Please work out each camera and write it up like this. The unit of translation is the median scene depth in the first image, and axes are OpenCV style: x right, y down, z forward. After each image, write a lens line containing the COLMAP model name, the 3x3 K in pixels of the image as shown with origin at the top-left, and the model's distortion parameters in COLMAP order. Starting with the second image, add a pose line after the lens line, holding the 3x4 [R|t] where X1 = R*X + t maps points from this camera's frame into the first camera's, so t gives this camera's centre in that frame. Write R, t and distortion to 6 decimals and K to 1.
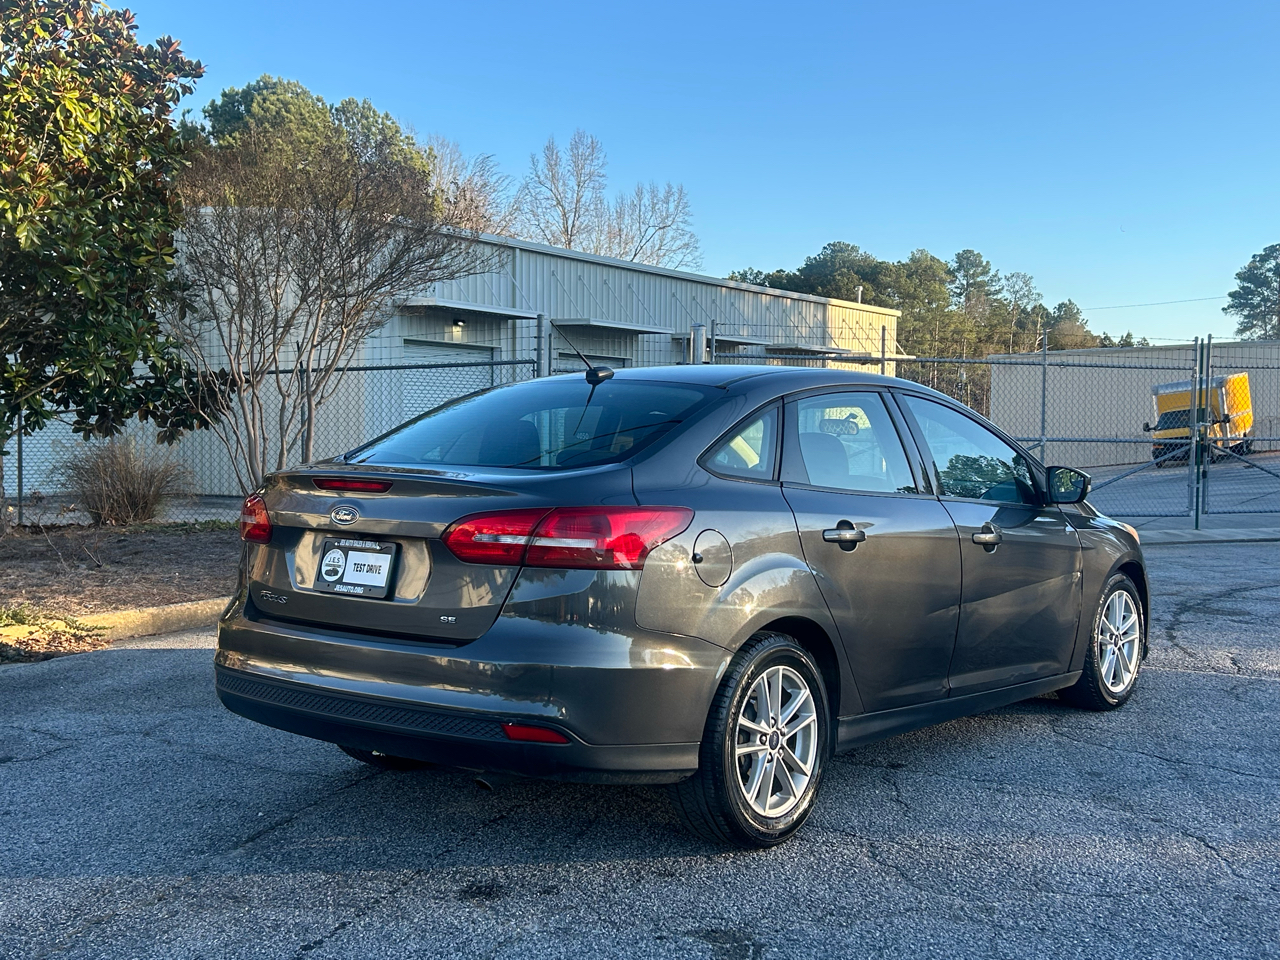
lens RADIAL K [[1463.7, 0, 640.0], [0, 1463.7, 480.0], [0, 0, 1]] dist [0.157321, -0.399503]
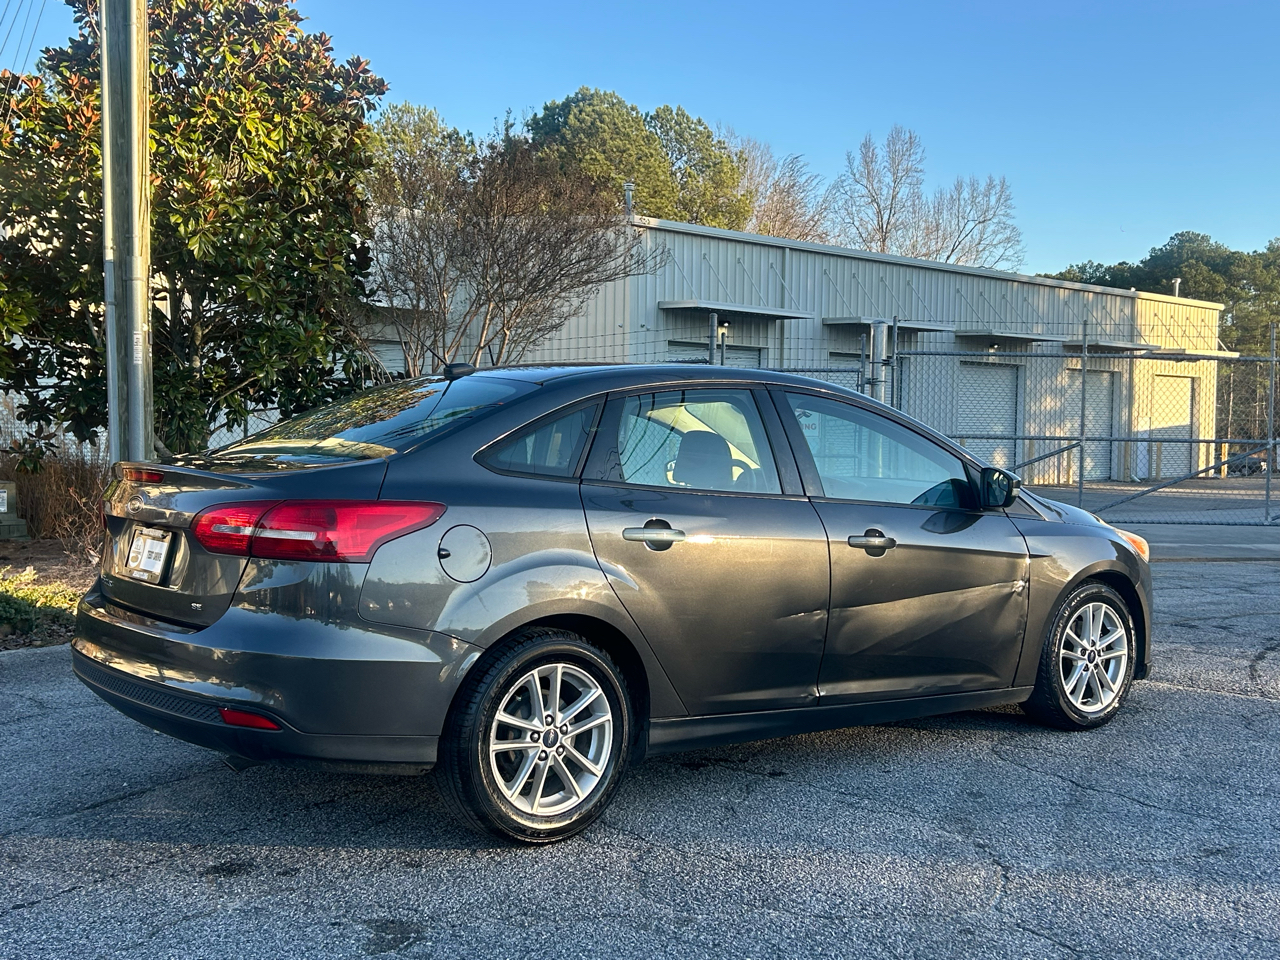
lens RADIAL K [[1463.7, 0, 640.0], [0, 1463.7, 480.0], [0, 0, 1]] dist [0.157321, -0.399503]
pose [[0.974482, 0.013104, -0.224081, 0.126176], [-0.013173, 0.999913, 0.001186, 0.000060], [0.224077, 0.001797, 0.974570, 0.014947]]
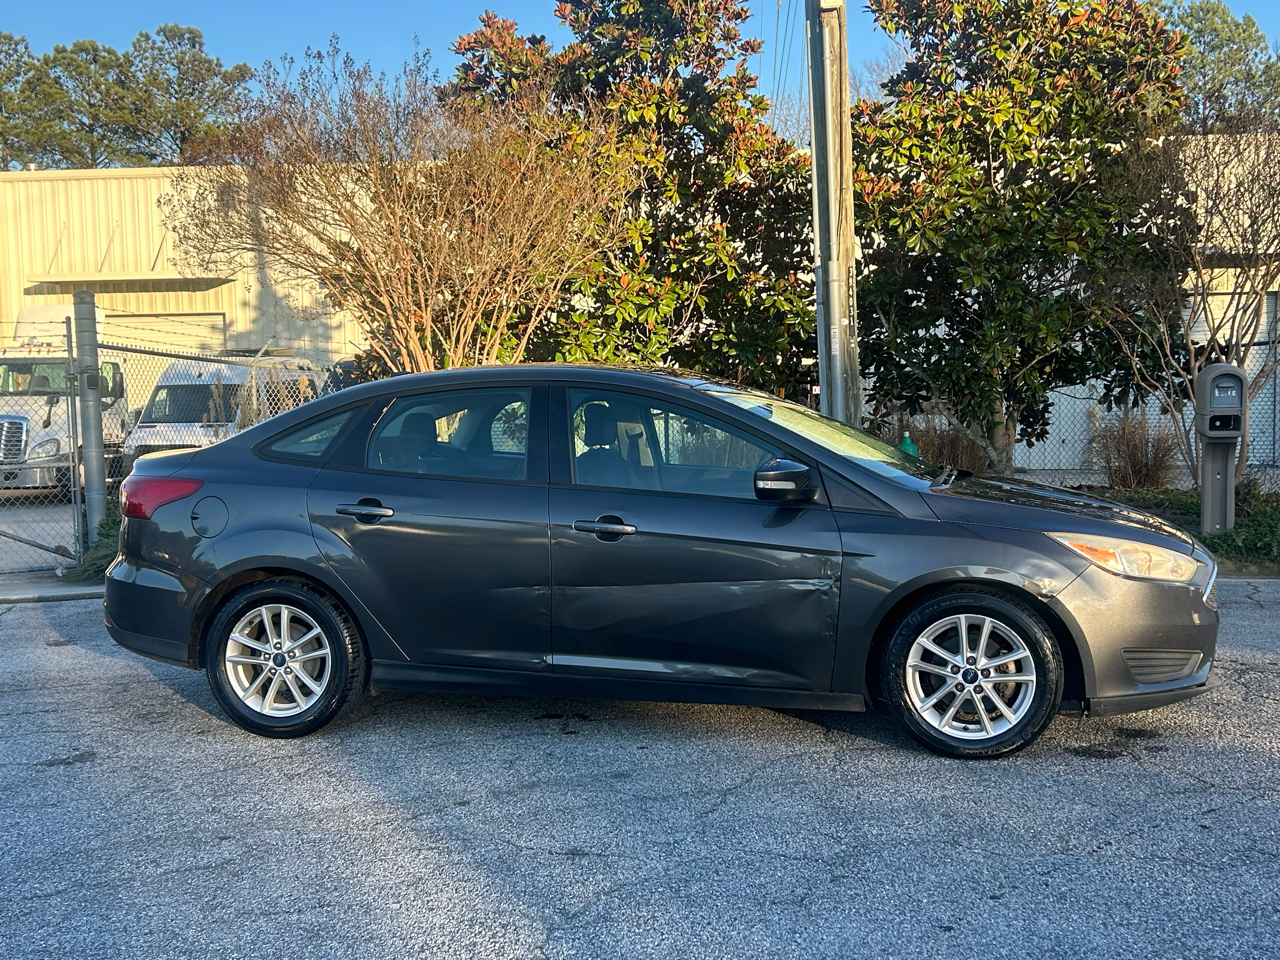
lens RADIAL K [[1453.7, 0, 640.0], [0, 1453.7, 480.0], [0, 0, 1]] dist [0.162779, -0.438286]
pose [[0.436254, 0.039869, -0.898940, 0.480723], [-0.014019, 0.999198, 0.037512, -0.013157], [0.899714, -0.003762, 0.436463, 0.243946]]
